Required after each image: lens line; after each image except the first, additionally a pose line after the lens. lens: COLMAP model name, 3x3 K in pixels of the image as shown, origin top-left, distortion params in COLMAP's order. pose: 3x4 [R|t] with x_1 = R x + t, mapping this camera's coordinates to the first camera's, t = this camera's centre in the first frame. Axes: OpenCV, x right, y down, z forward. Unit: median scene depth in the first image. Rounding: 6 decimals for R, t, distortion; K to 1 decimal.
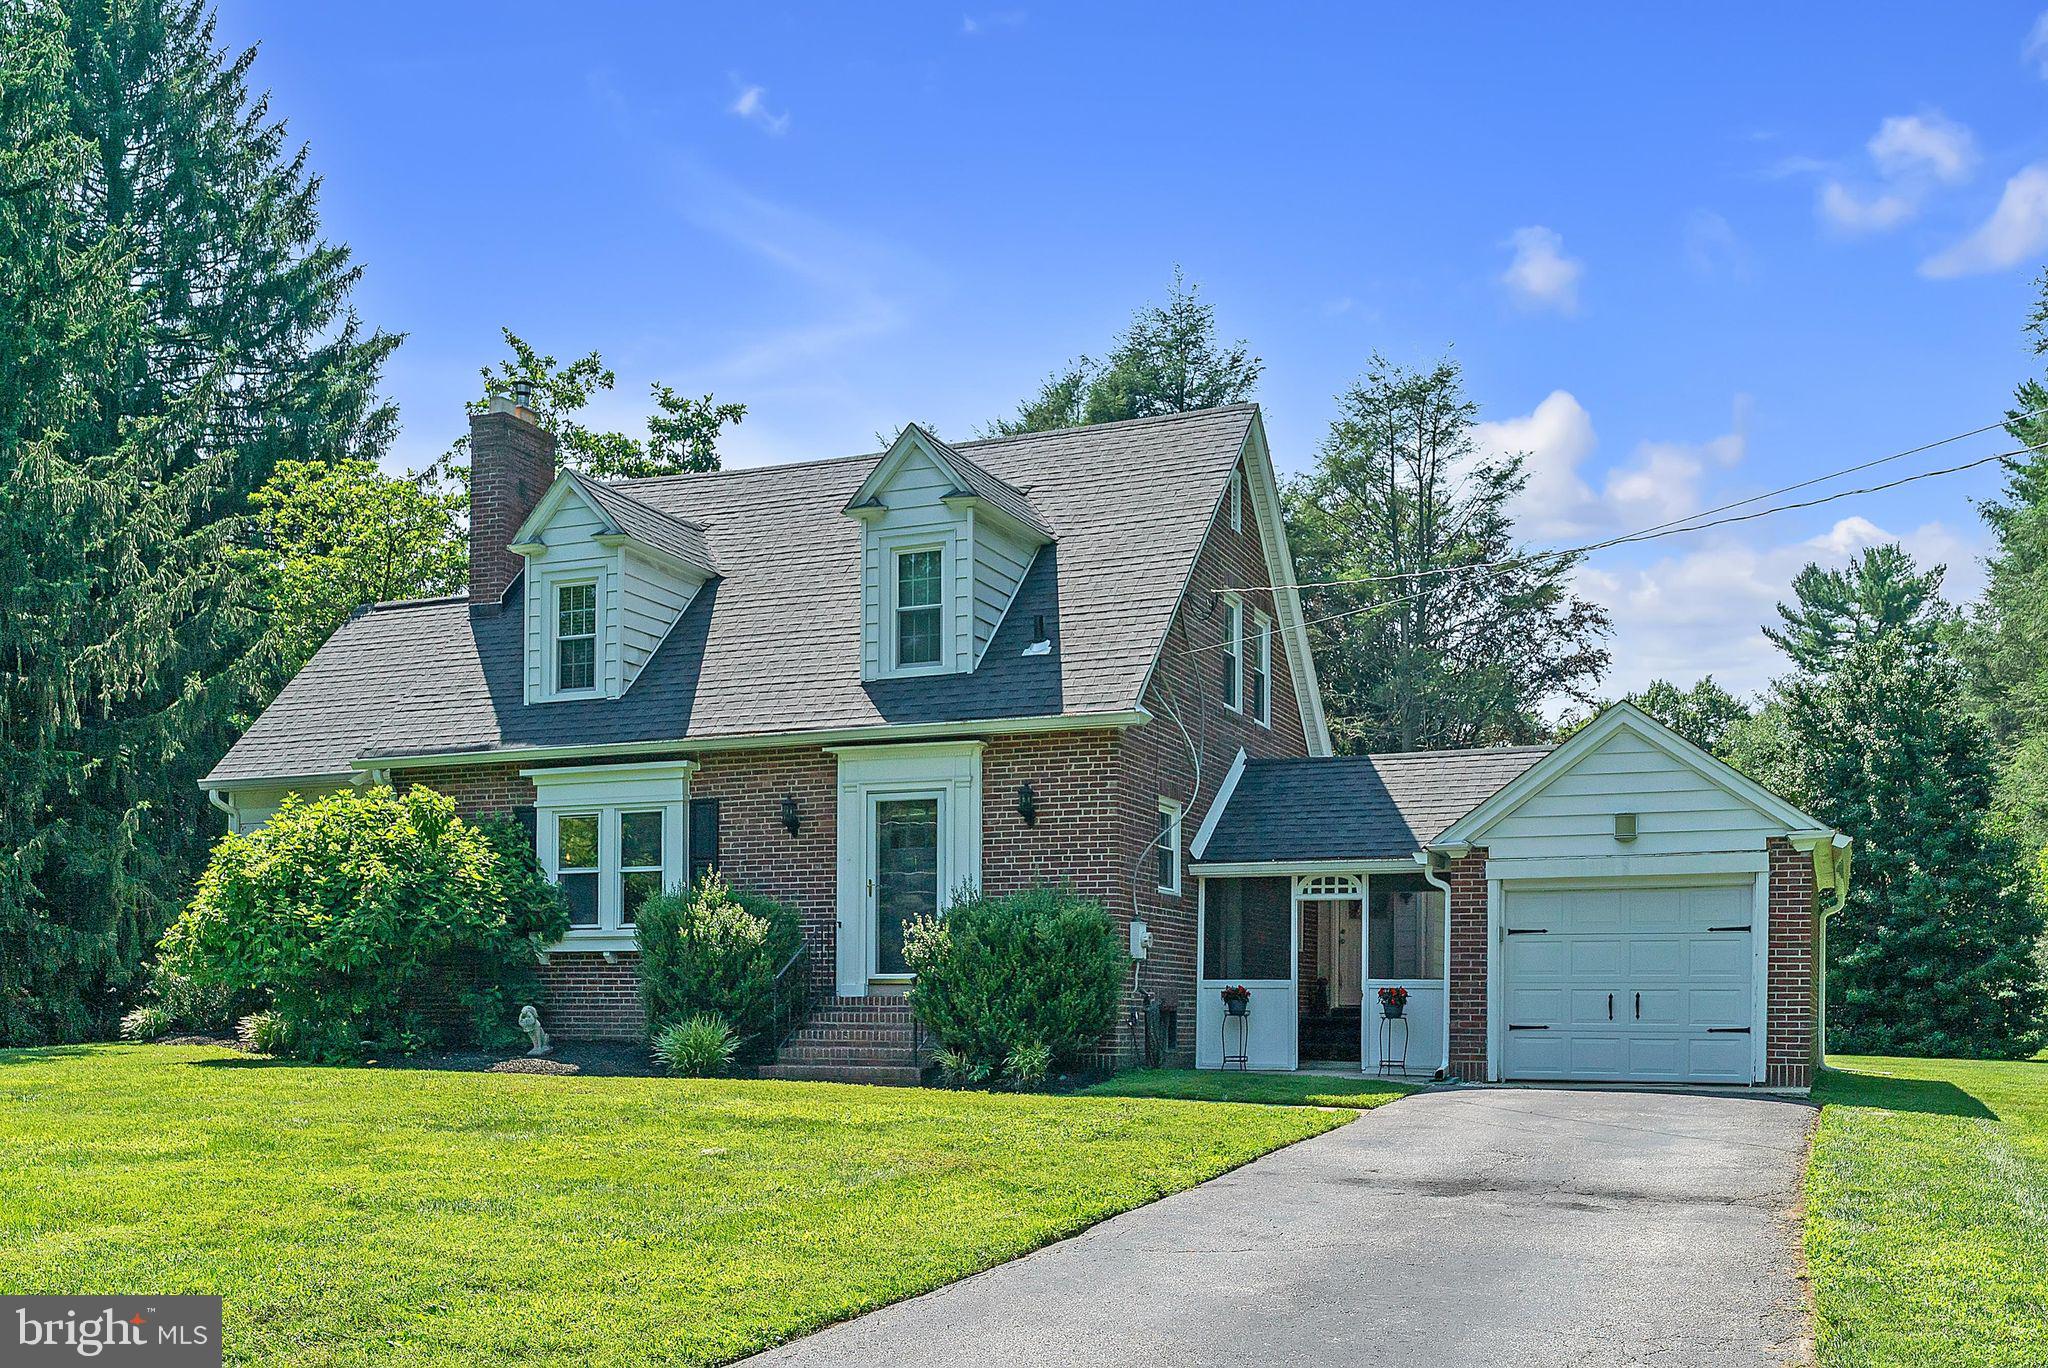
lens RADIAL K [[1931.8, 0, 1028.8], [0, 1931.8, 686.3], [0, 0, 1]] dist [-0.007402, 0.000000]
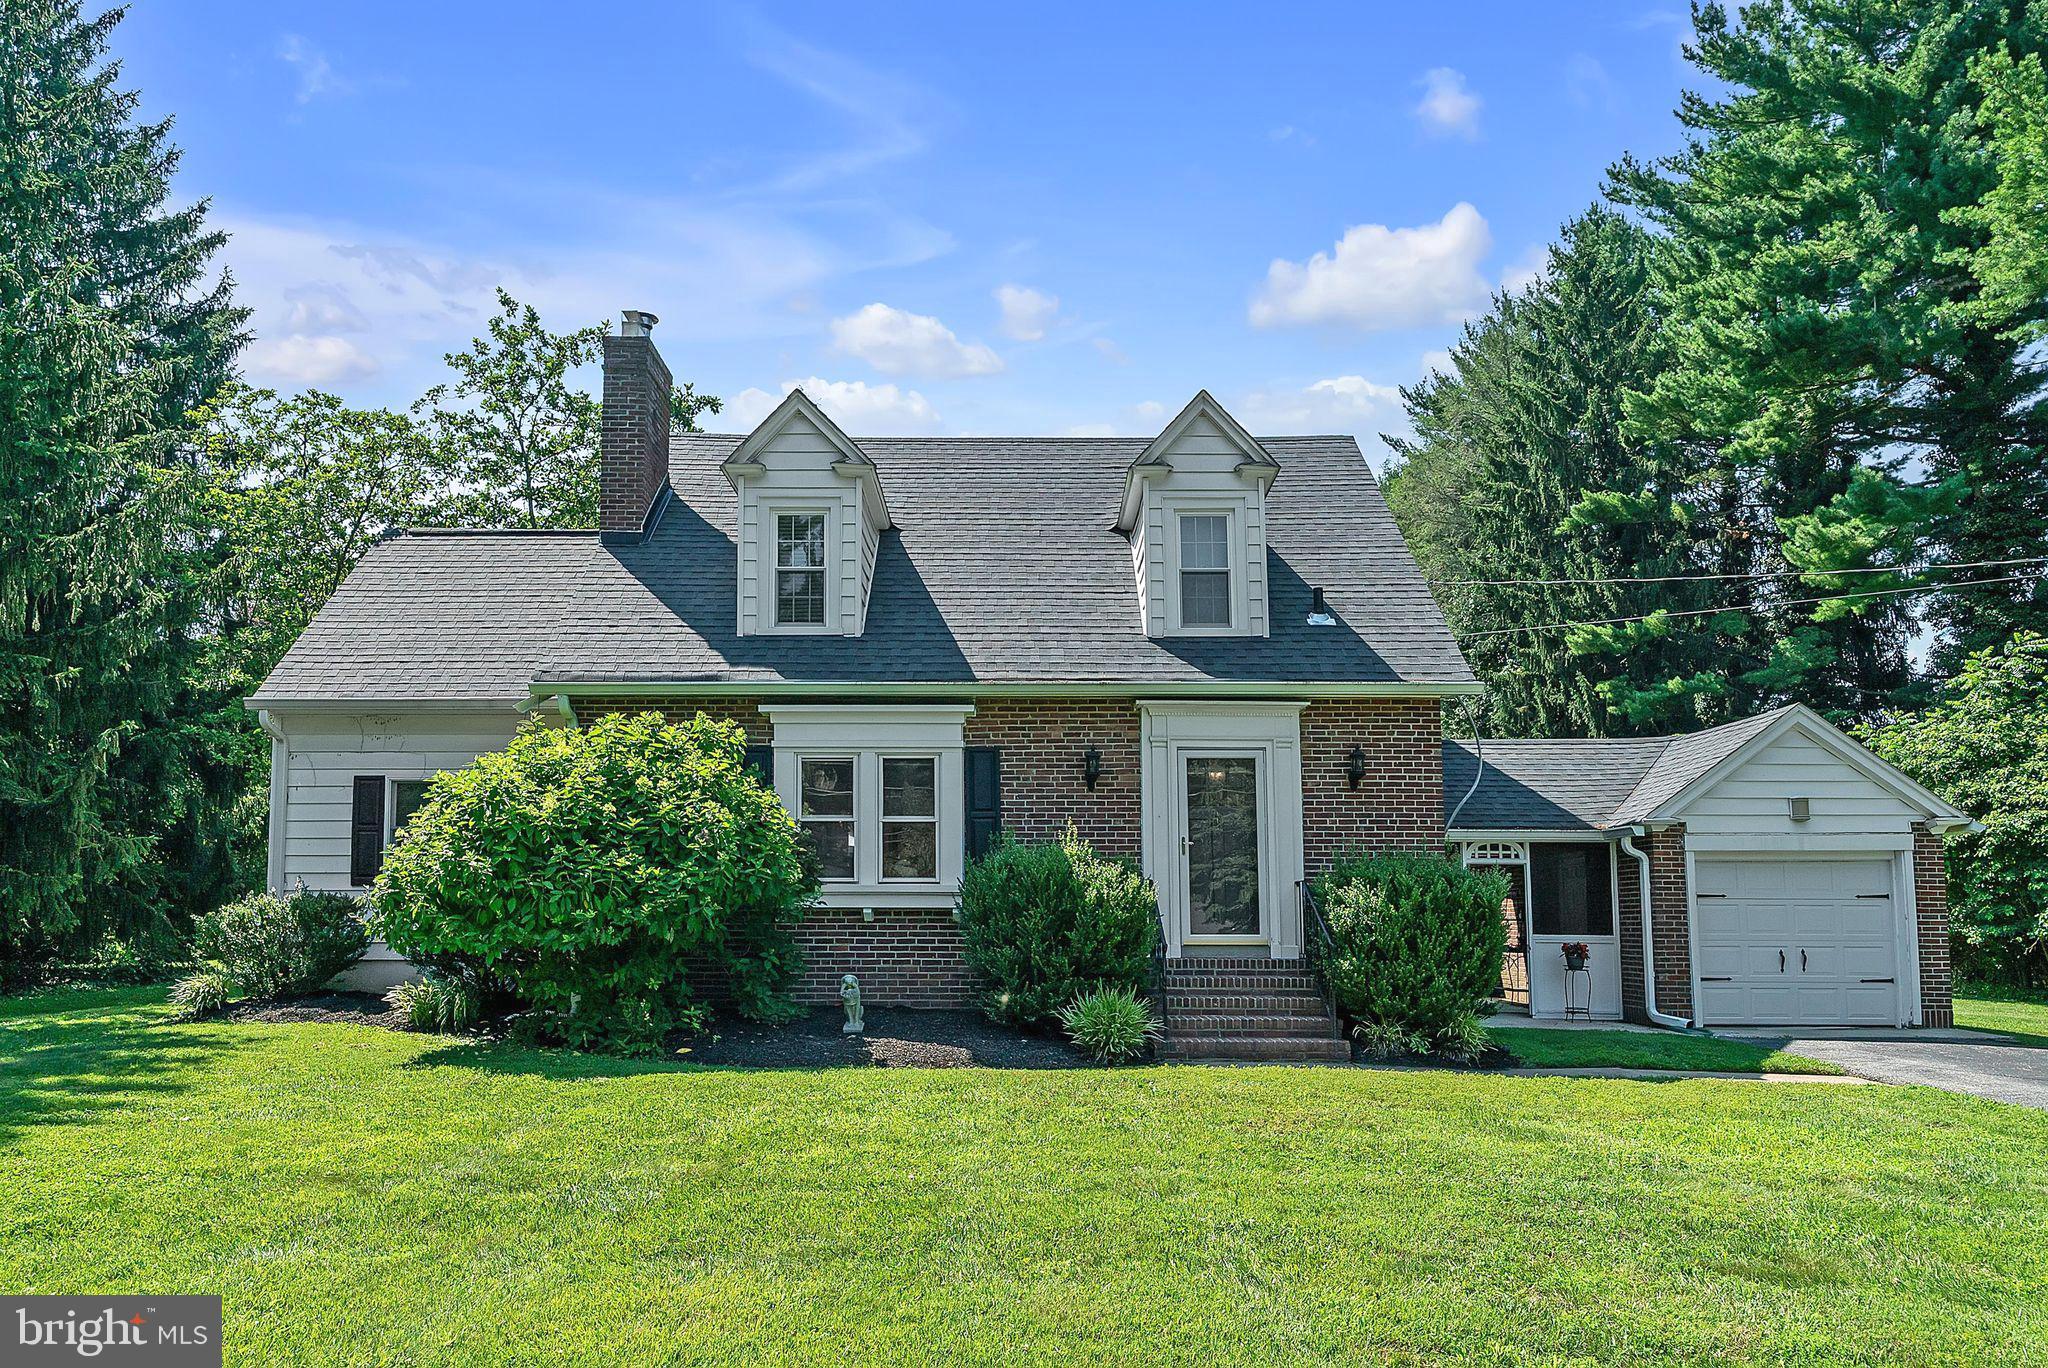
lens RADIAL K [[1242.4, 0, 1020.6], [0, 1242.4, 689.0], [0, 0, 1]] dist [-0.008384, 0.000038]
pose [[0.923312, 0.069325, 0.377742, -0.387306], [-0.064172, 0.997594, -0.026227, 0.045059], [-0.378652, -0.000025, 0.925539, 0.431467]]
